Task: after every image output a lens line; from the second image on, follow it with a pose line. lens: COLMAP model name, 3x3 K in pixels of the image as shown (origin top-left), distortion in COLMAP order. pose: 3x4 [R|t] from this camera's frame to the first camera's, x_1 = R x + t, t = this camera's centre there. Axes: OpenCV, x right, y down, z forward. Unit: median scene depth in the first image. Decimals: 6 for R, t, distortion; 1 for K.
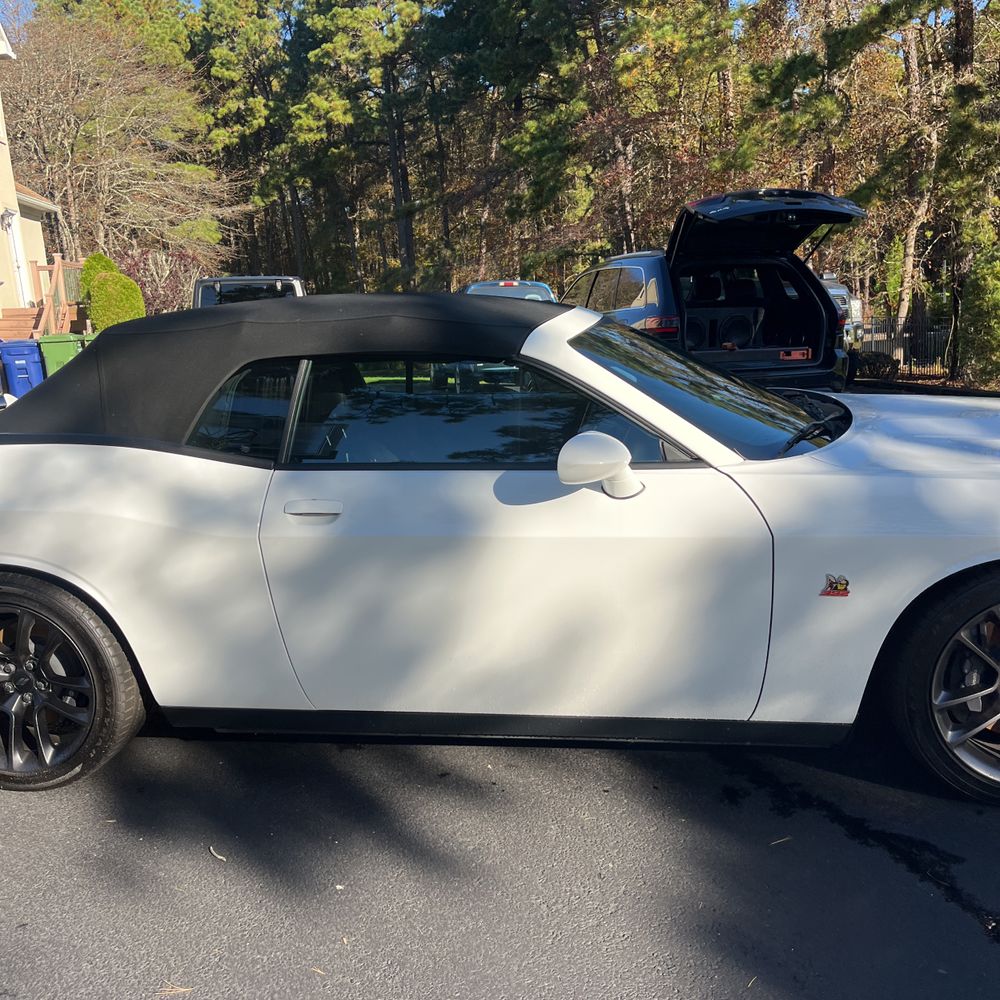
lens RADIAL K [[1001.7, 0, 513.9], [0, 1001.7, 510.0], [0, 0, 1]] dist [0.035752, -0.016742]
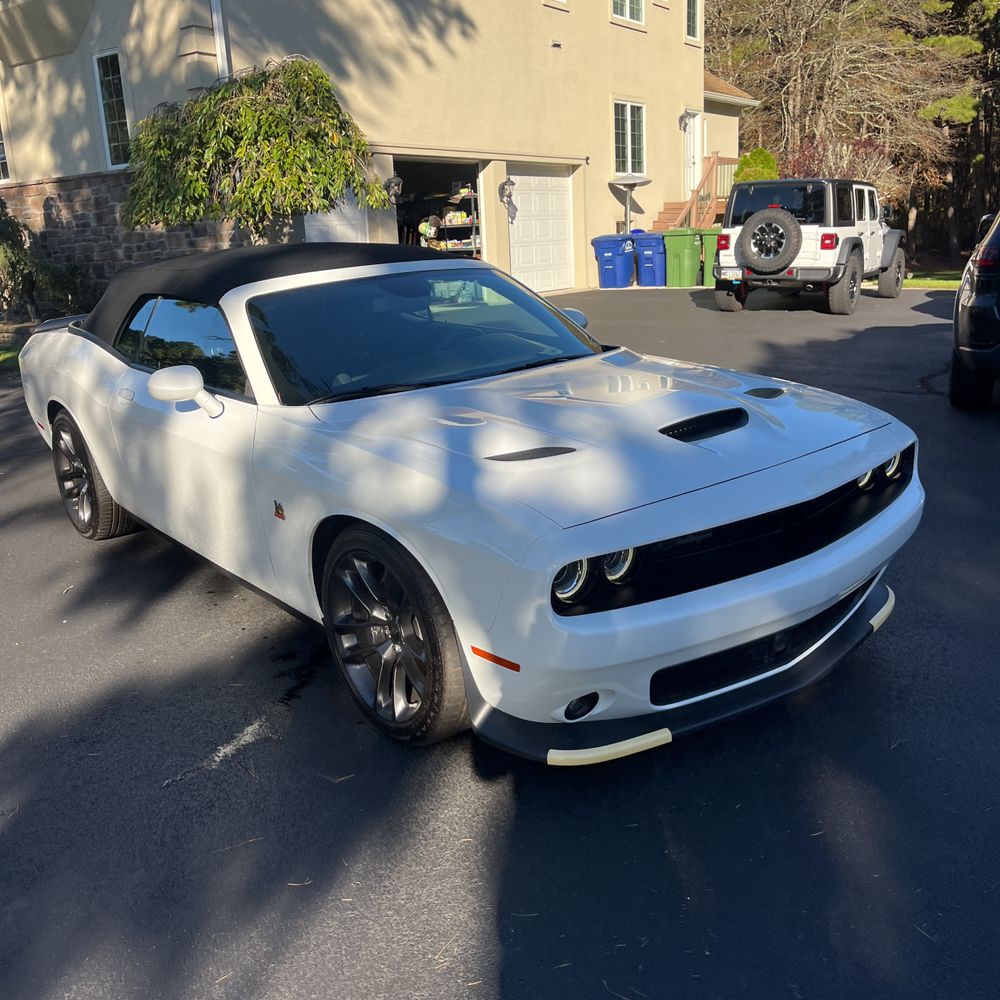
lens RADIAL K [[1001.7, 0, 513.9], [0, 1001.7, 510.0], [0, 0, 1]] dist [0.035752, -0.016742]
pose [[0.734365, 0.211384, -0.645000, 0.127575], [-0.138166, 0.976928, 0.162856, -0.016267], [0.664544, -0.030479, 0.746627, 0.023182]]
